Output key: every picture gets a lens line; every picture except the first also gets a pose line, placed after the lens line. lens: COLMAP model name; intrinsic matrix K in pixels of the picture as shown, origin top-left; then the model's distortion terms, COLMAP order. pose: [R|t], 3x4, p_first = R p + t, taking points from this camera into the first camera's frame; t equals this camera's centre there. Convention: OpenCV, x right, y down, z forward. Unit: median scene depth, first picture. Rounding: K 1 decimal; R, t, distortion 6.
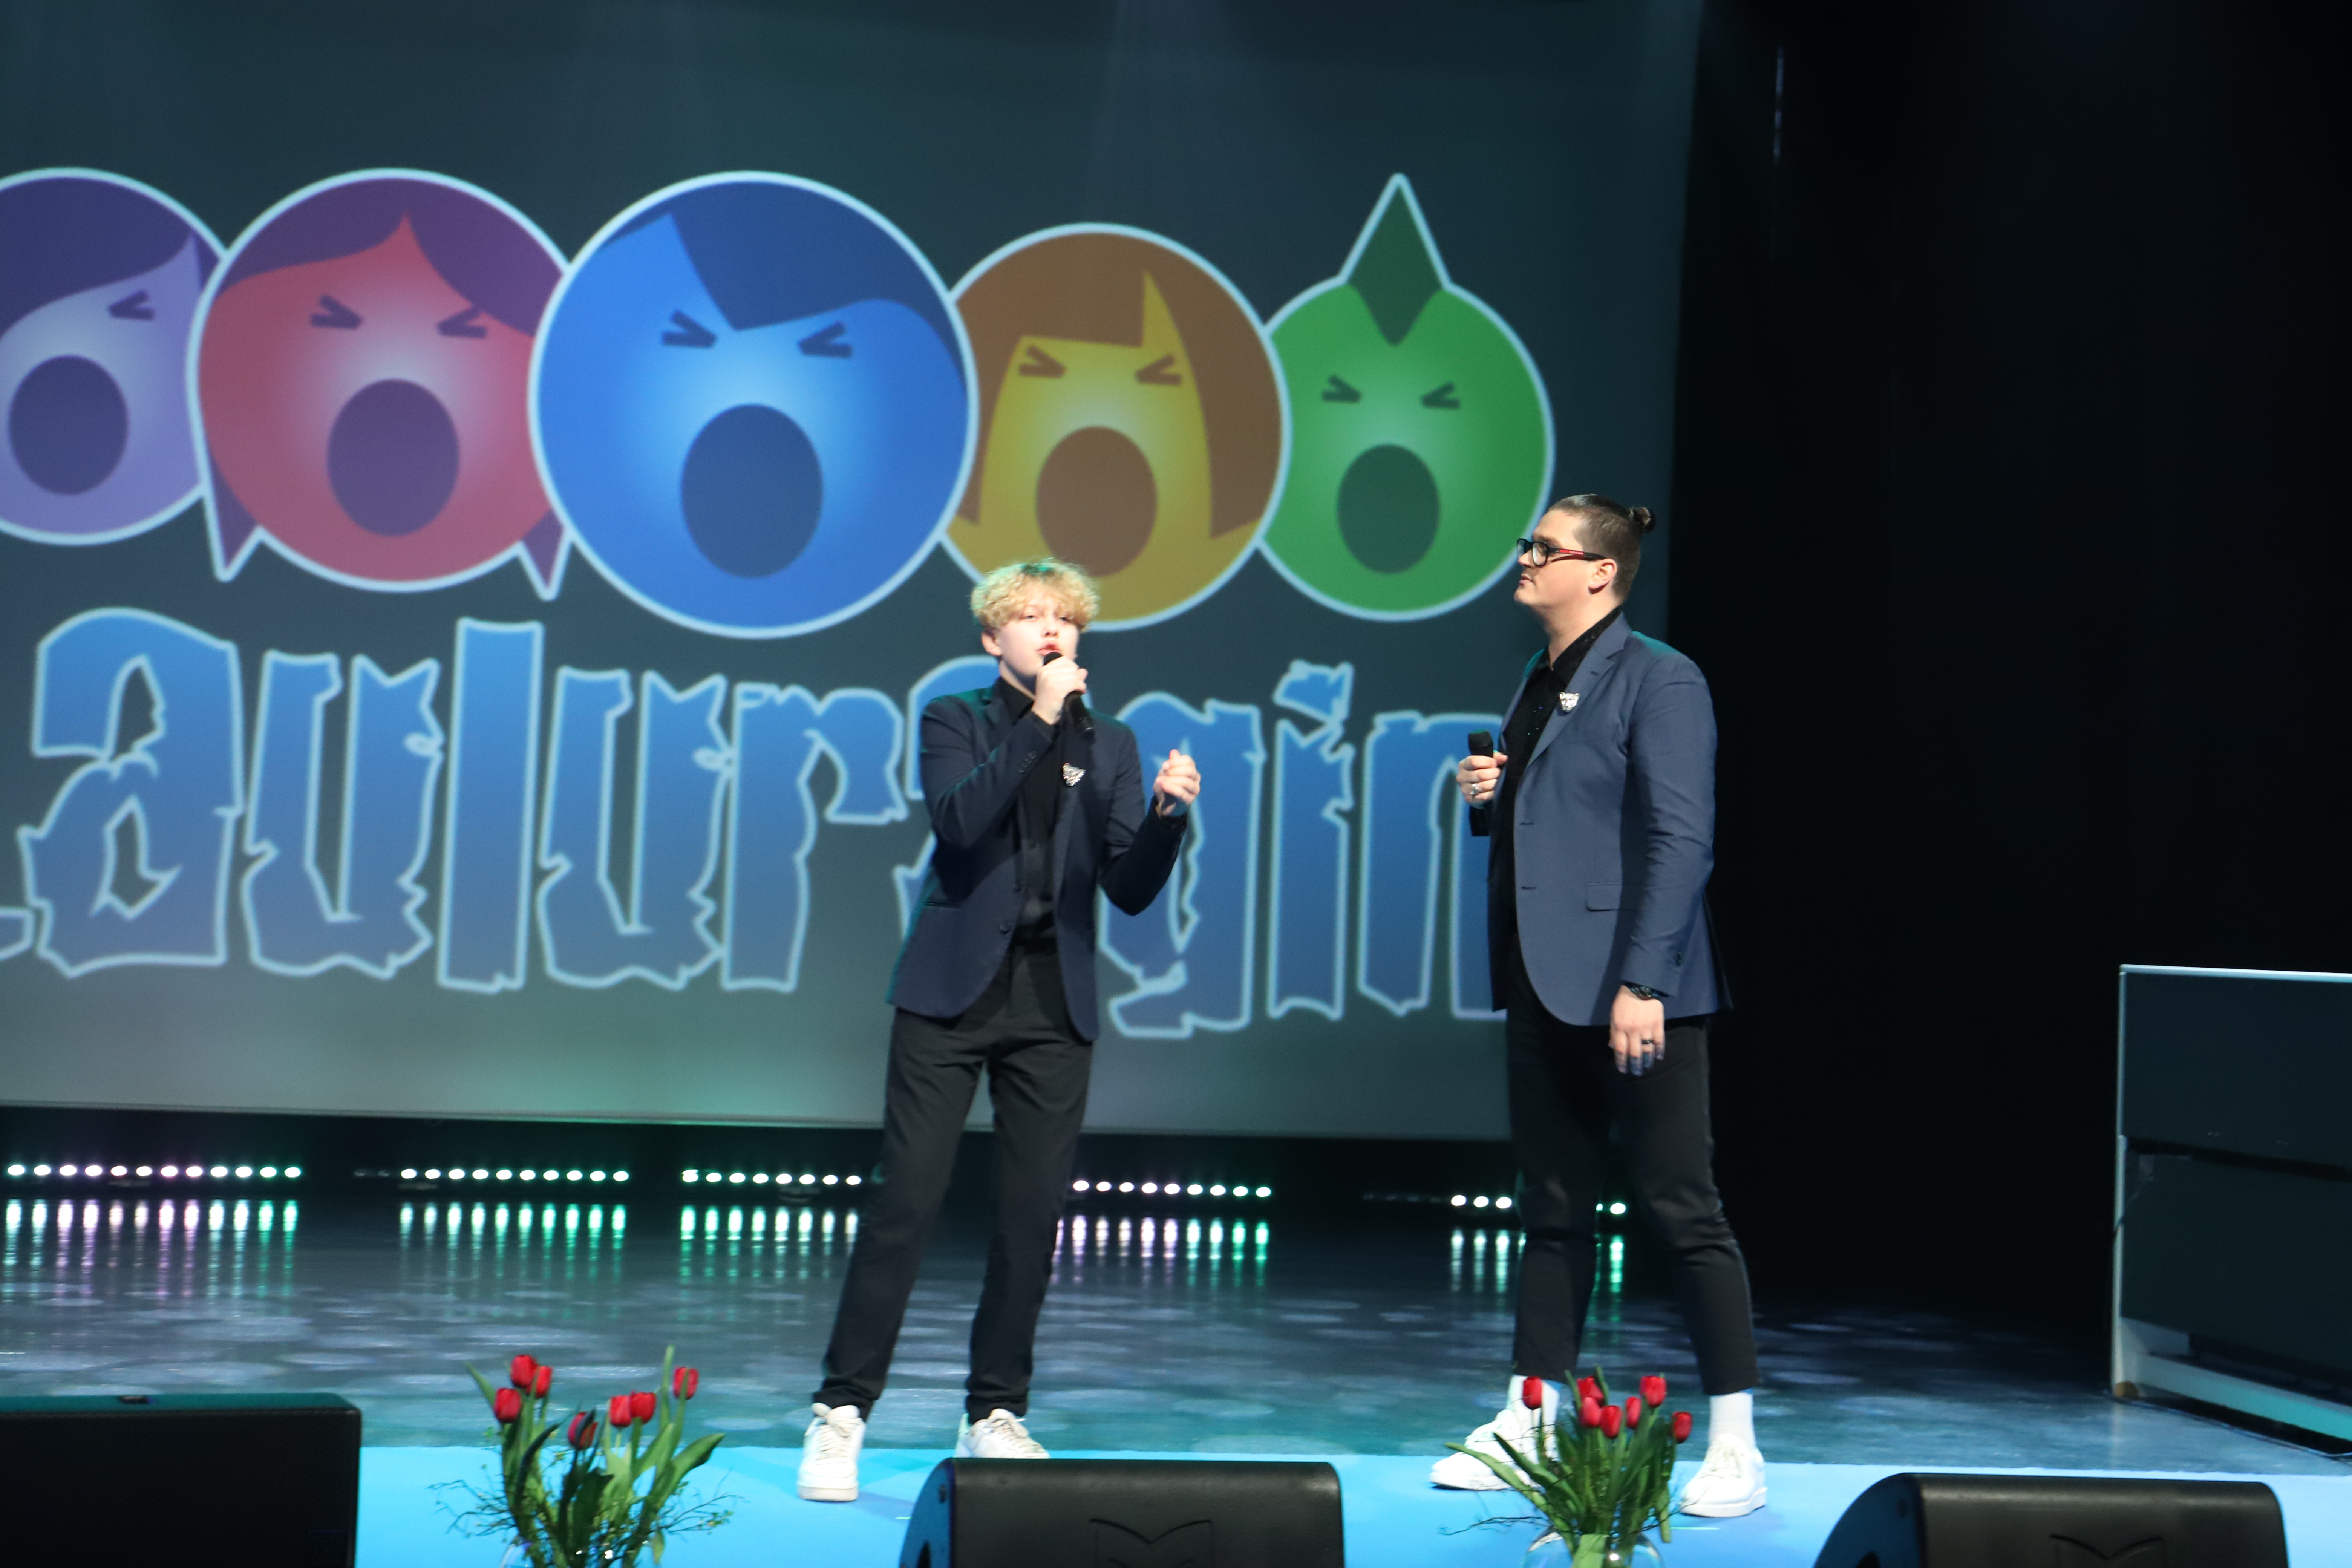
lens RADIAL K [[4589.1, 0, 1218.2], [0, 4589.1, 777.0], [0, 0, 1]] dist [0.224741, 0.130304]
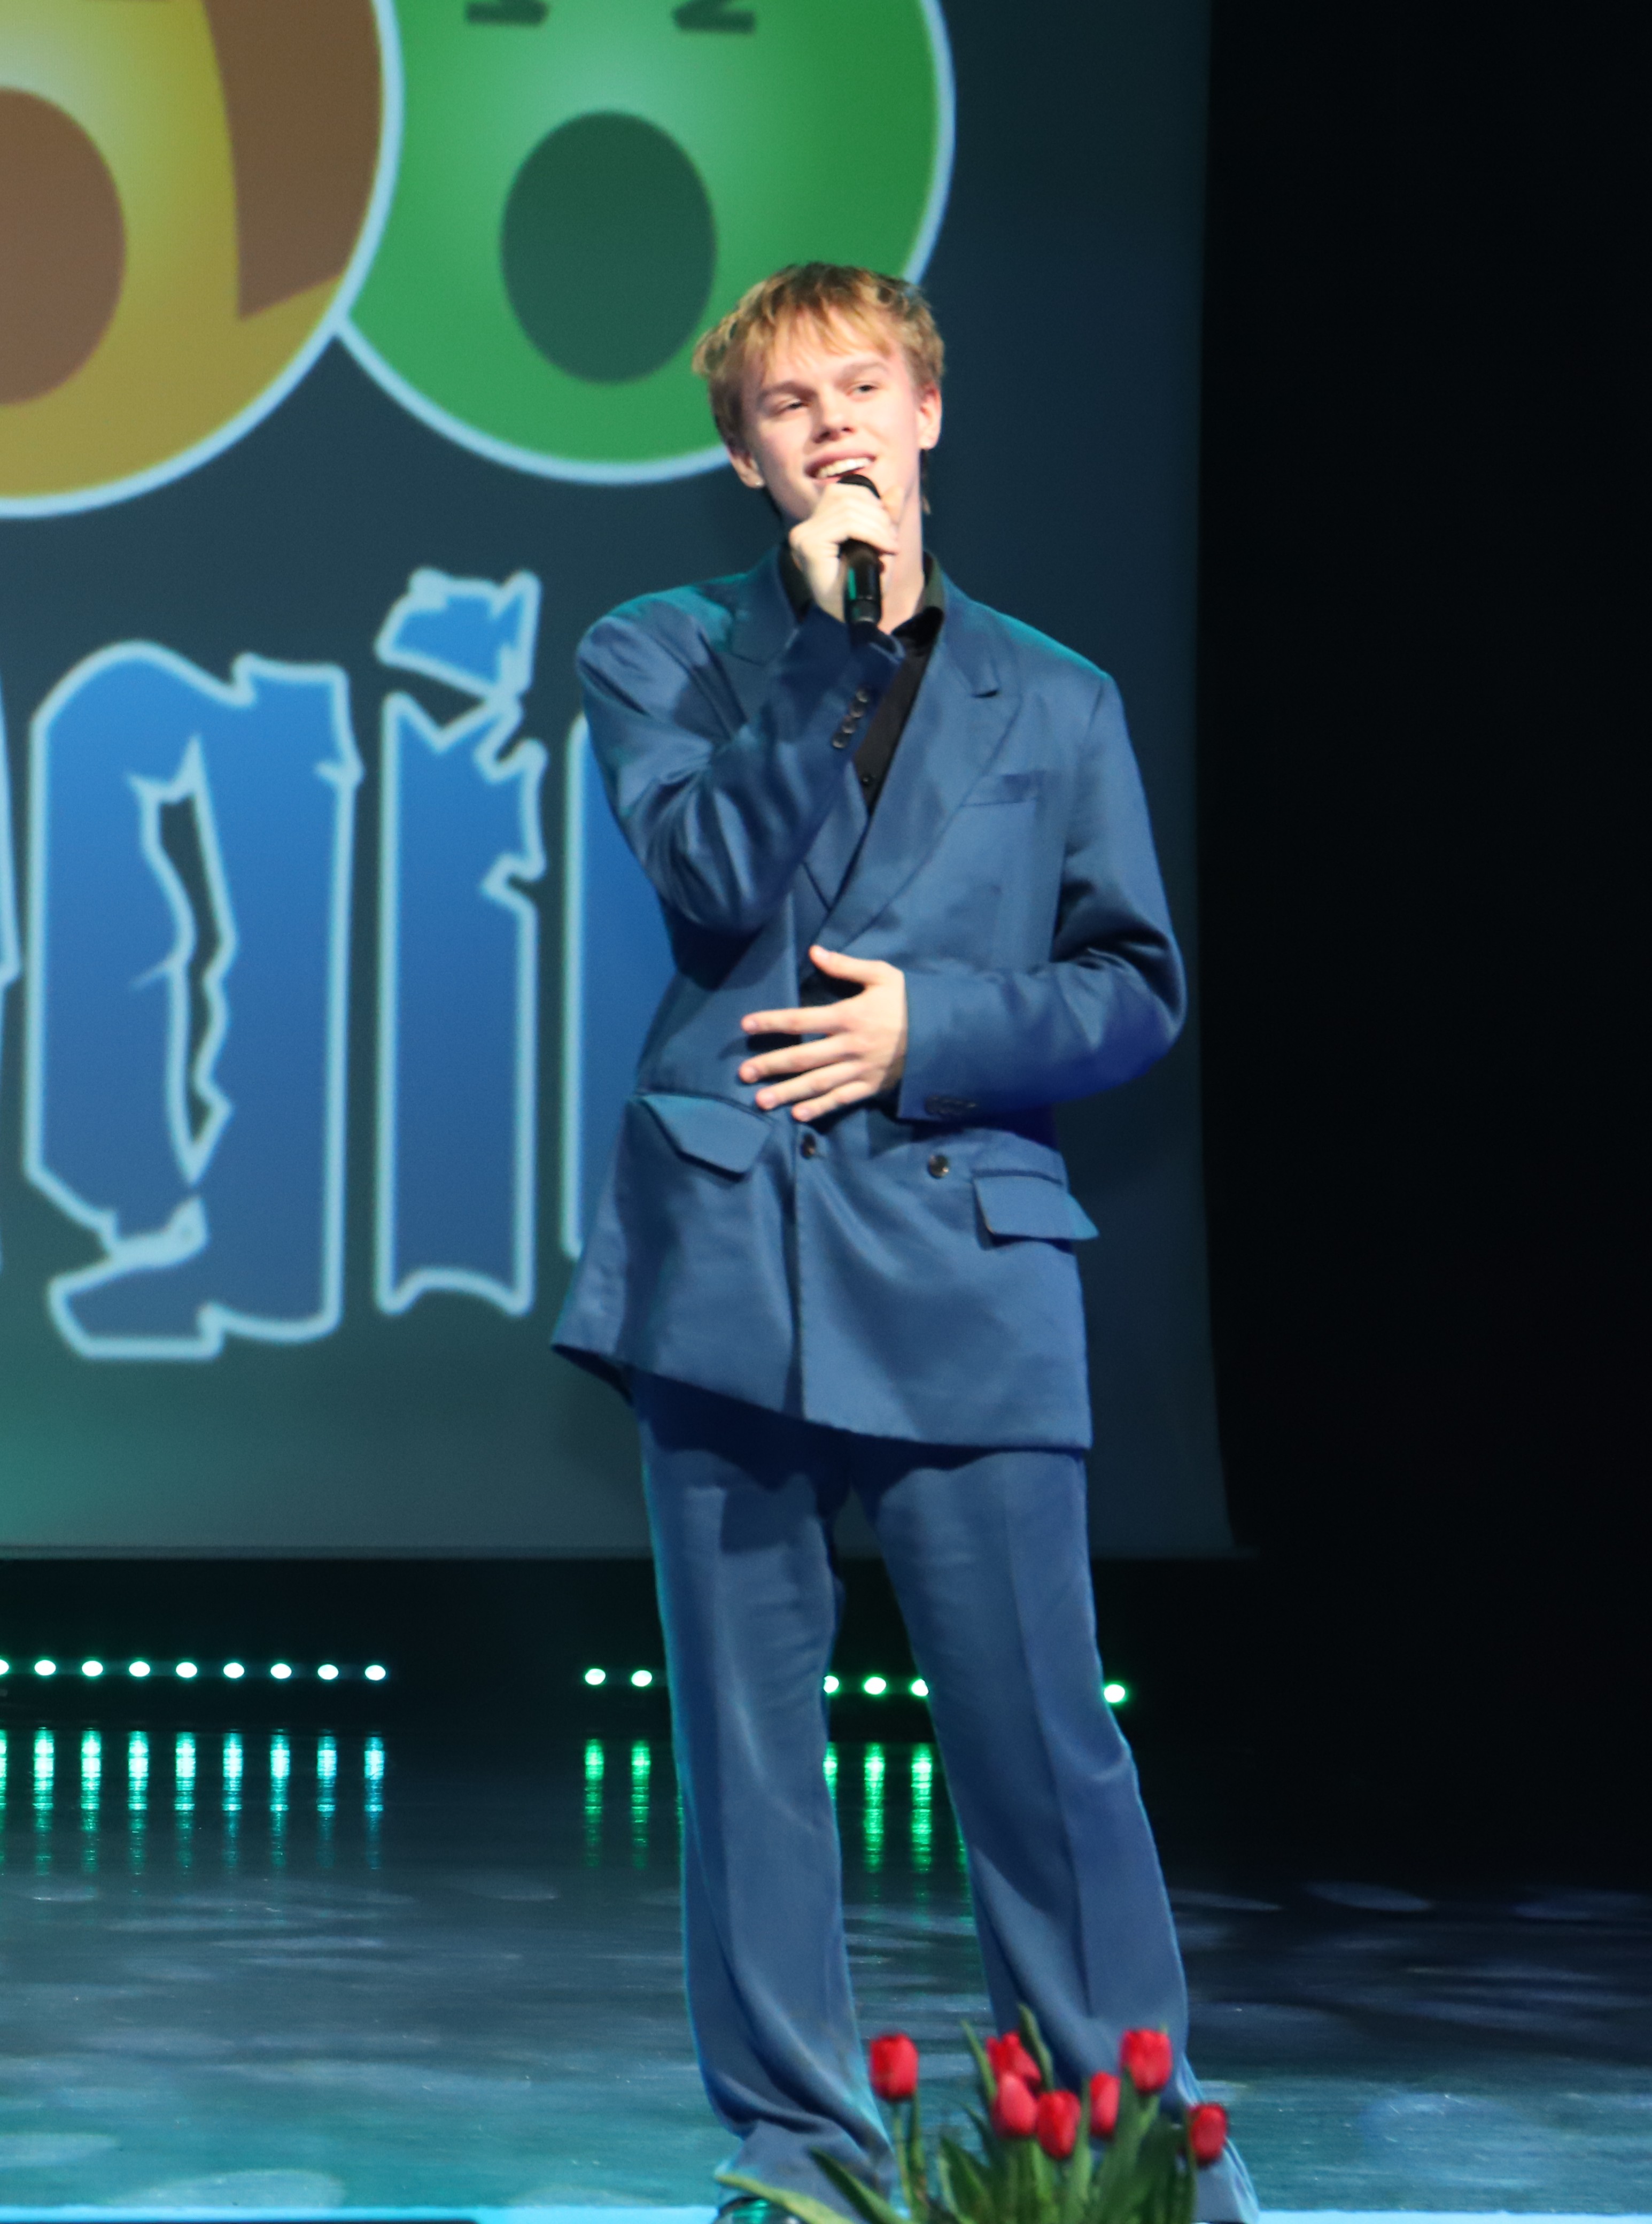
lens RADIAL K [[9488.0, 0, 825.7], [0, 9488.0, 1164.4], [0, 0, 1]] dist [0.376725, 1.732413]
pose [[0.997246, -0.019888, -0.071443, 0.128132], [0.022278, 0.999213, 0.032806, 0.005085], [0.070735, -0.034307, 0.996905, 0.007907]]
